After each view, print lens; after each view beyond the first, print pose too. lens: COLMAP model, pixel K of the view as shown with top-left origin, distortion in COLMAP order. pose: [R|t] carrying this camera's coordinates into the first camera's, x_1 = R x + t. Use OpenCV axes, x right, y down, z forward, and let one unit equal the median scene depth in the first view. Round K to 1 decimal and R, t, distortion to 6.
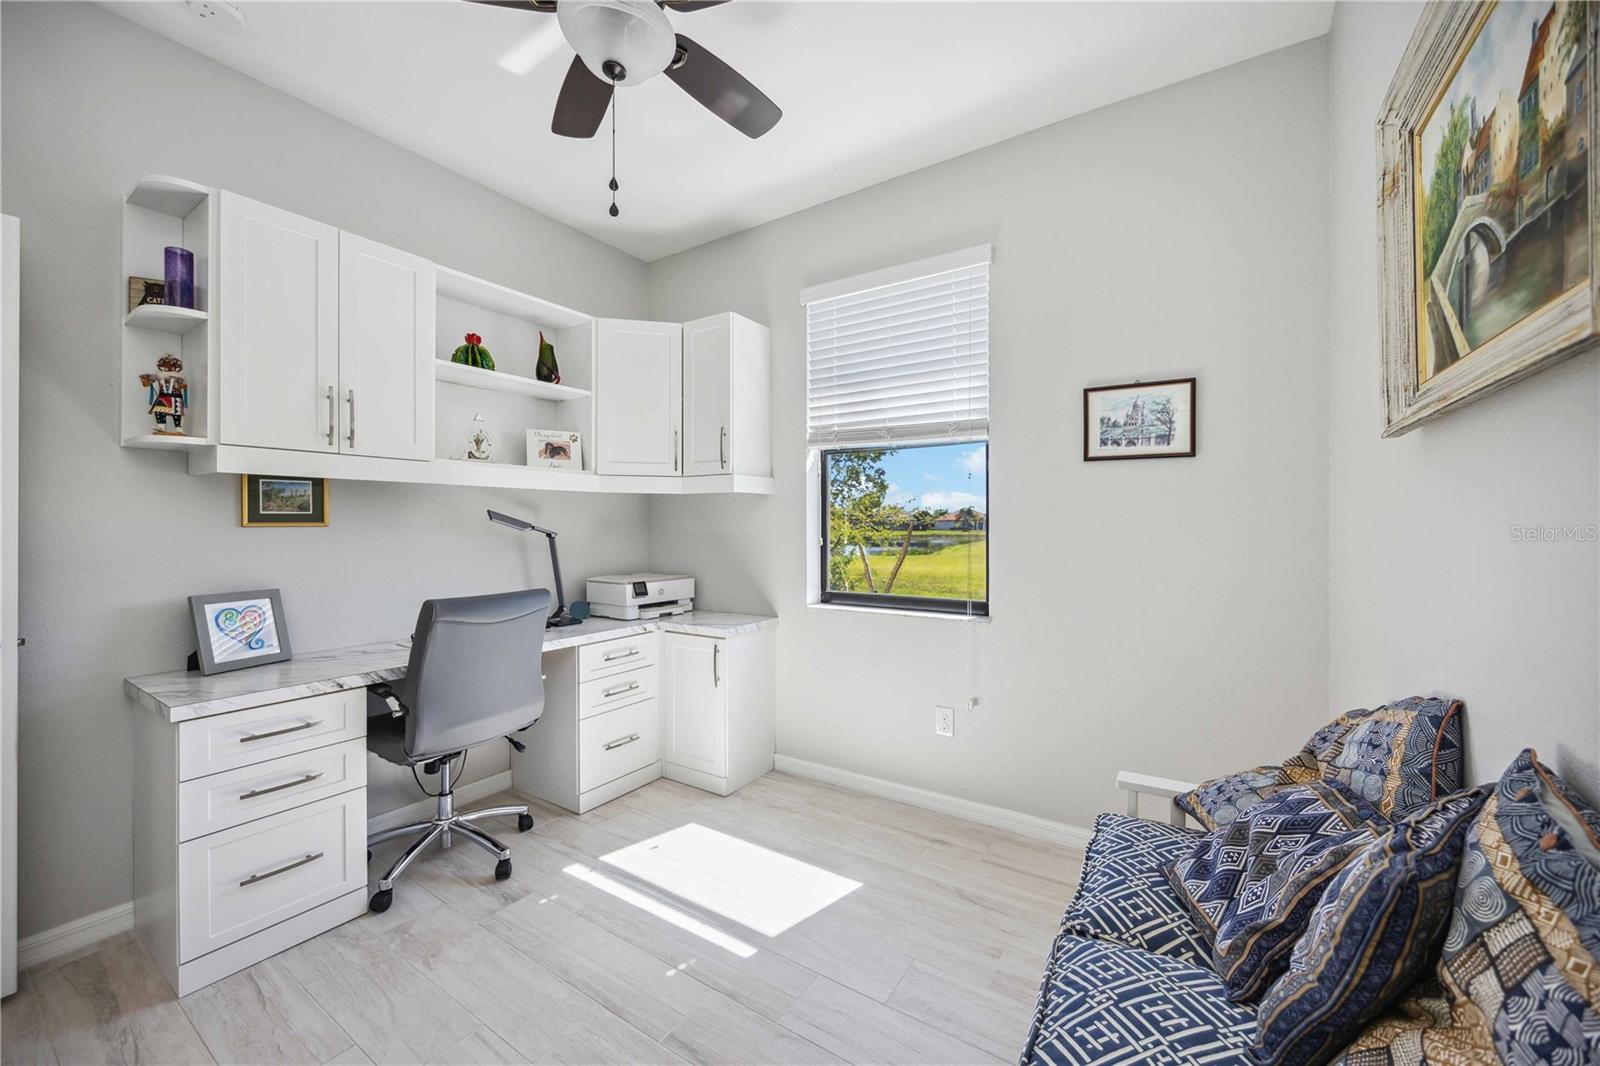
lens RADIAL K [[621.2, 0, 787.8], [0, 621.2, 525.5], [0, 0, 1]] dist [-0.003514, -0.000882]
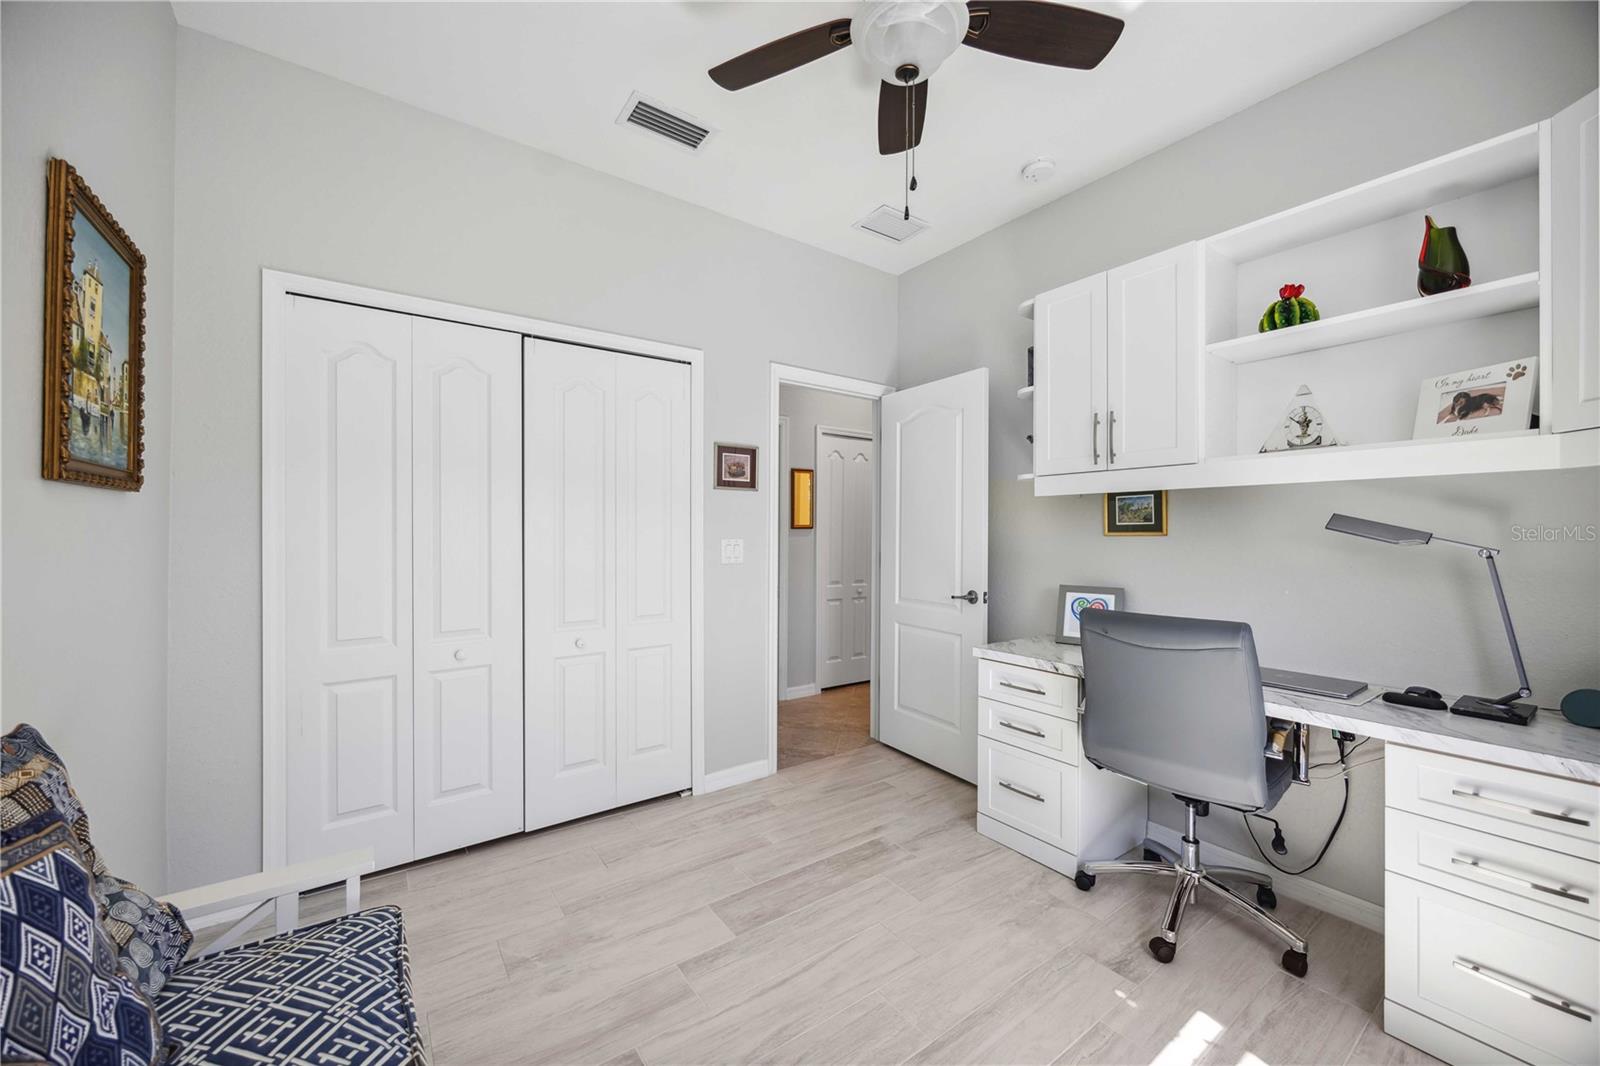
lens RADIAL K [[621.2, 0, 811.1], [0, 621.2, 528.1], [0, 0, 1]] dist [-0.003514, -0.000882]
pose [[-0.348488, -0.008004, -0.937279, 0.465997], [-0.004168, 0.999967, -0.006989, -0.001483], [0.937304, 0.001471, -0.348510, 0.810467]]
